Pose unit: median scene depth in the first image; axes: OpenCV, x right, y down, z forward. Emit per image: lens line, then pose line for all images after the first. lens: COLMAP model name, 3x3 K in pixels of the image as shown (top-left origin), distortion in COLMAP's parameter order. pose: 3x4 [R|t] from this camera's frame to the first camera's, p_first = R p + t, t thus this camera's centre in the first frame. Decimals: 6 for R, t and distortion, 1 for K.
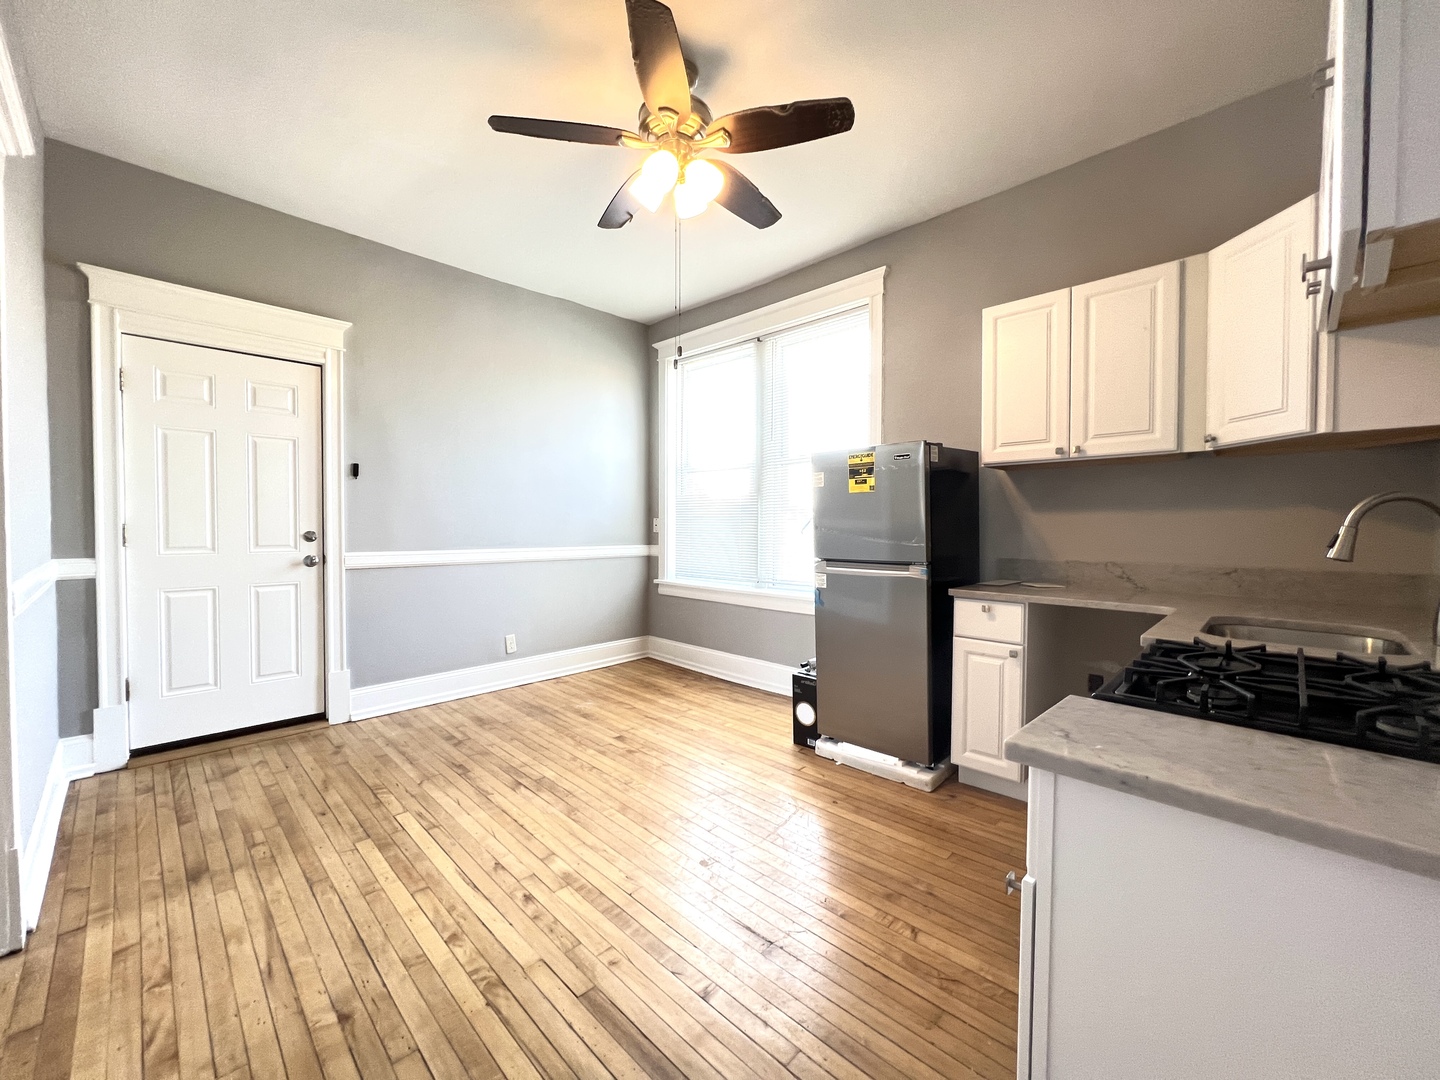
lens RADIAL K [[578.1, 0, 716.4], [0, 578.1, 537.4], [0, 0, 1]] dist [-0.002306, 0.000163]
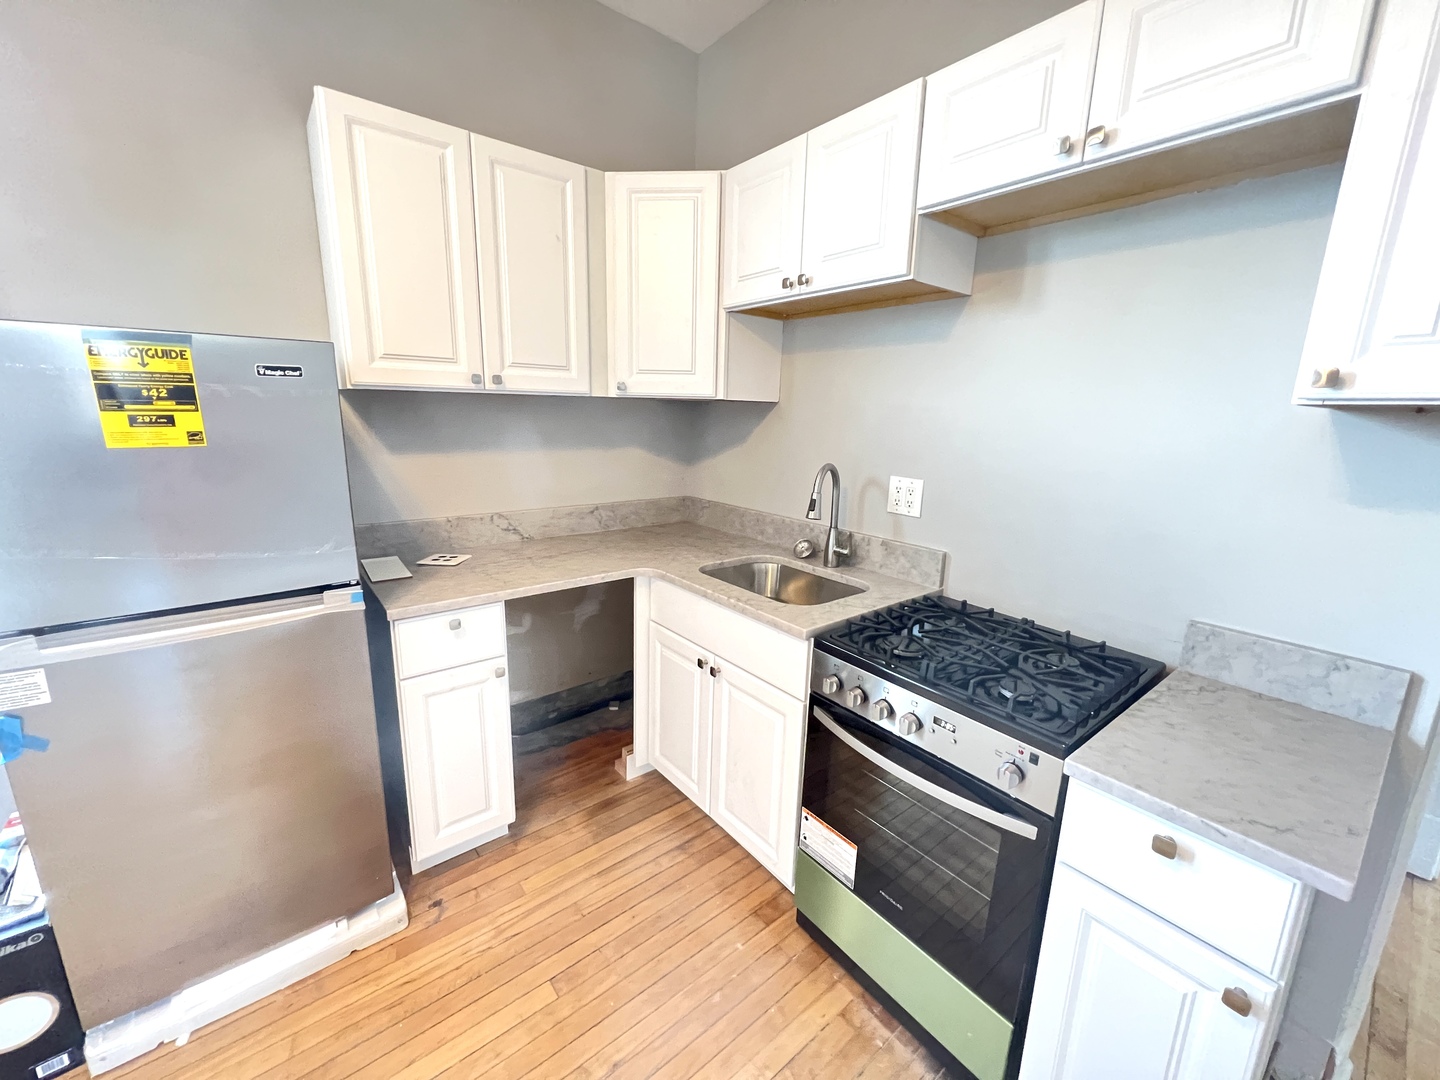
lens RADIAL K [[578.1, 0, 716.4], [0, 578.1, 537.4], [0, 0, 1]] dist [-0.002306, 0.000163]
pose [[0.116345, -0.213291, 0.970036, -0.115051], [-0.003614, 0.976572, 0.215162, -0.114343], [-0.993202, -0.028539, 0.112849, 0.622907]]
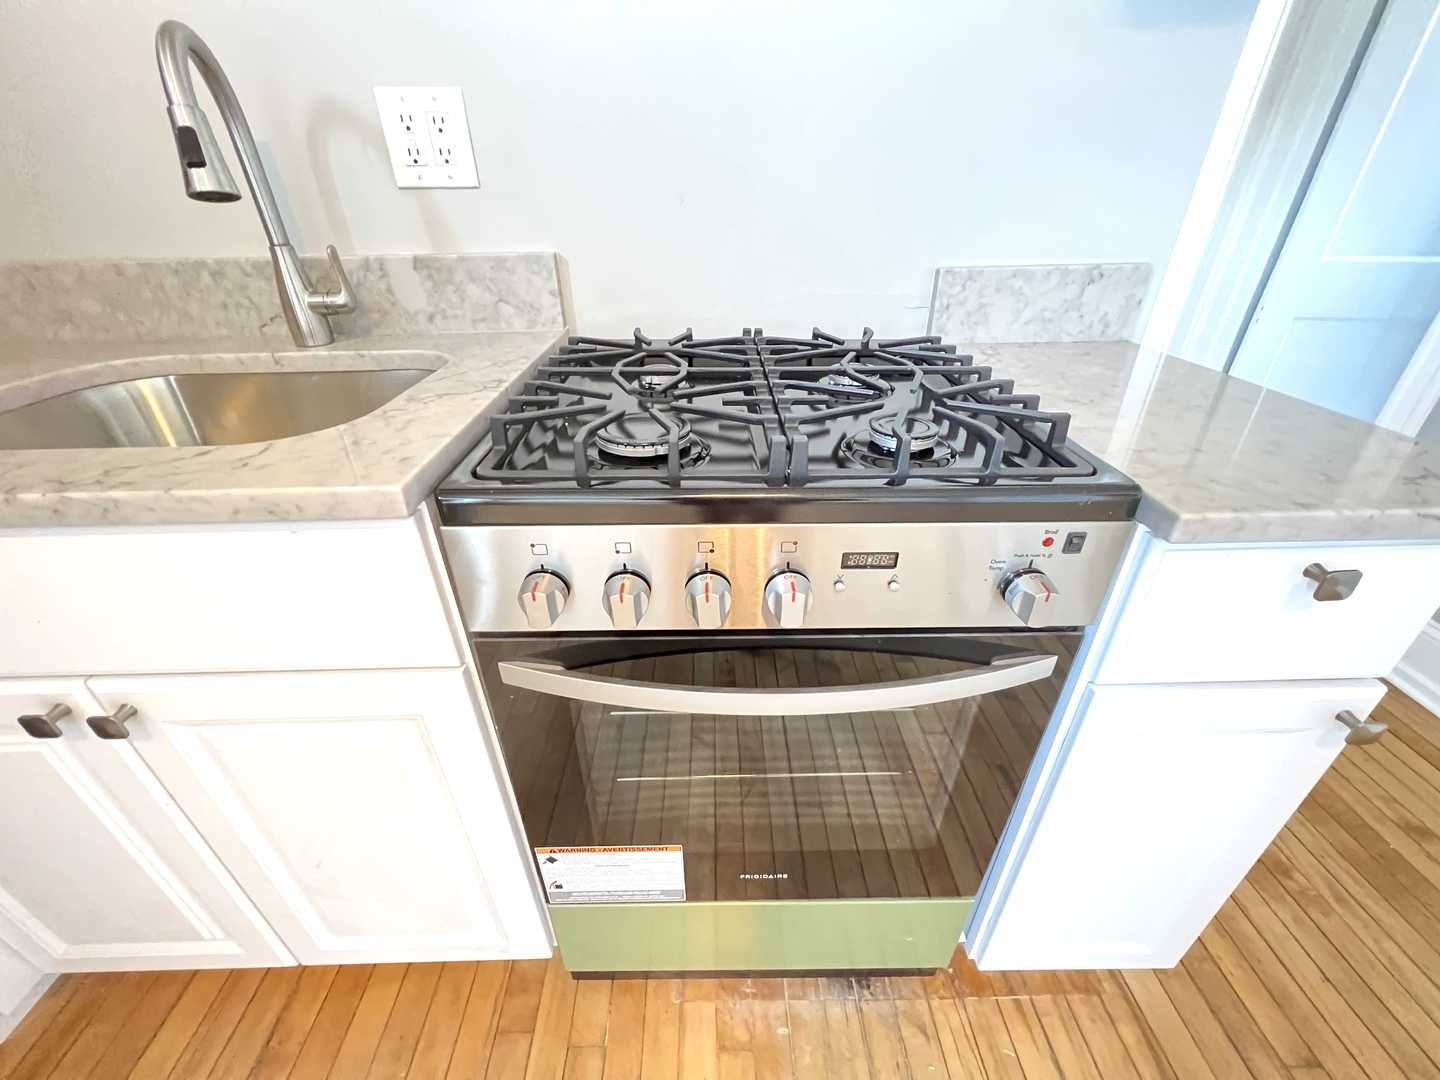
lens RADIAL K [[578.1, 0, 716.4], [0, 578.1, 537.4], [0, 0, 1]] dist [-0.002306, 0.000163]
pose [[-0.714871, -0.348915, 0.605985, 0.254381], [0.027324, 0.852013, 0.522807, 0.023739], [-0.698722, 0.390298, -0.599546, 0.641592]]
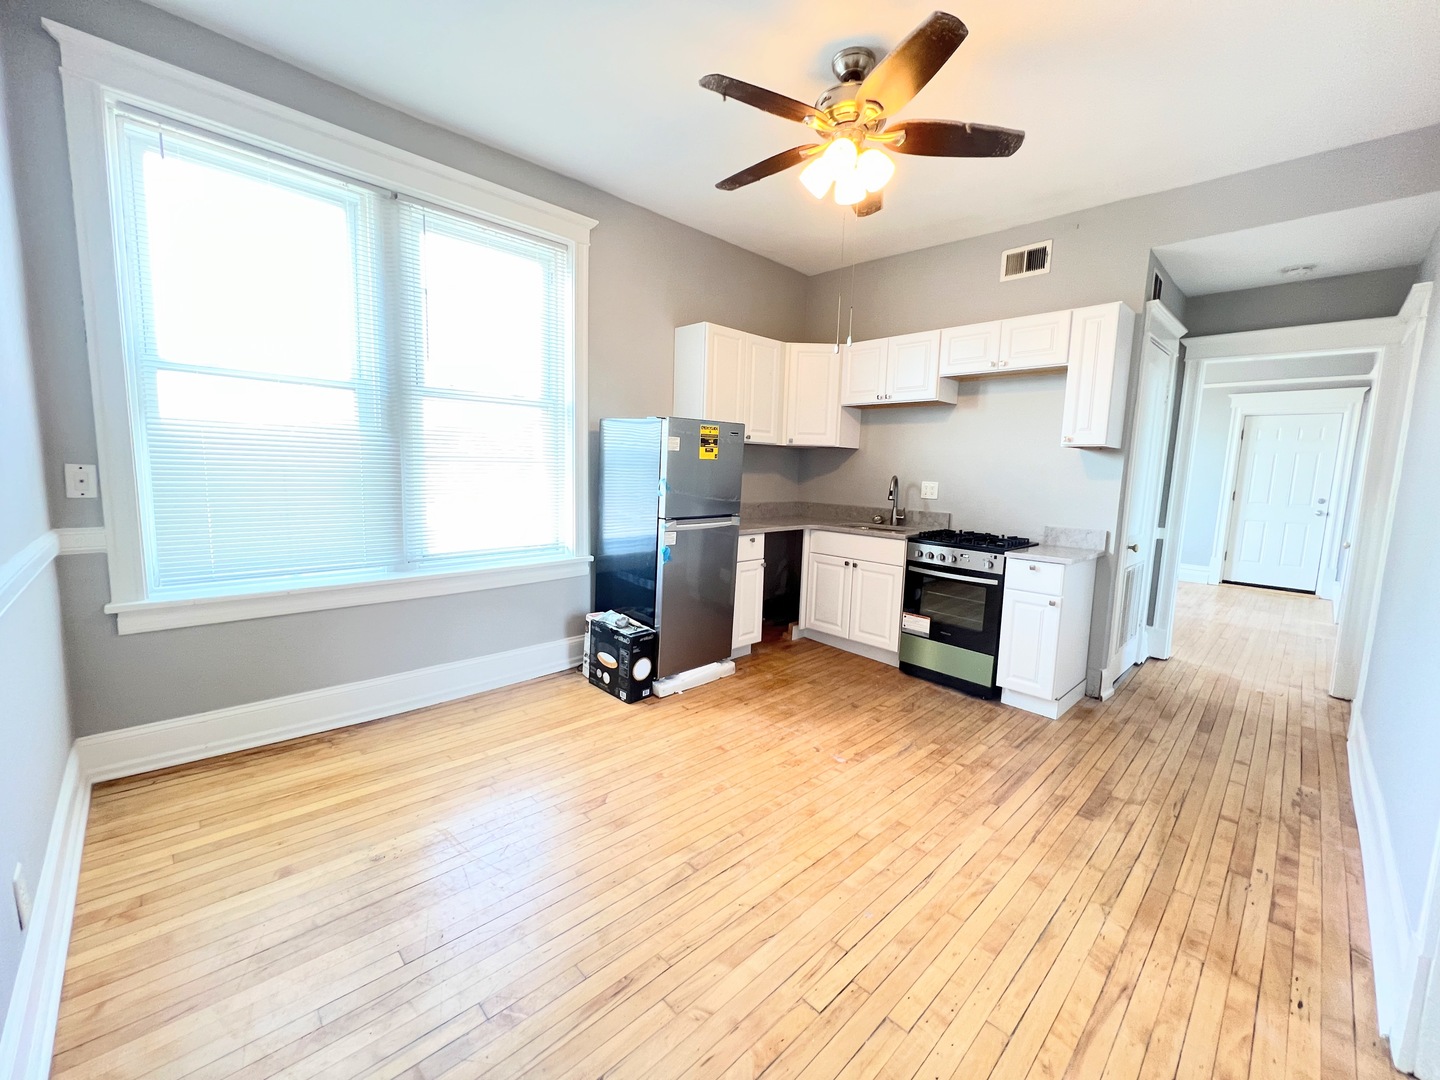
lens RADIAL K [[578.1, 0, 716.4], [0, 578.1, 537.4], [0, 0, 1]] dist [-0.002306, 0.000163]
pose [[0.024773, -0.123474, 0.992039, -1.036648], [-0.006977, 0.992298, 0.123680, -0.071508], [-0.999669, -0.009985, 0.023720, 1.043373]]
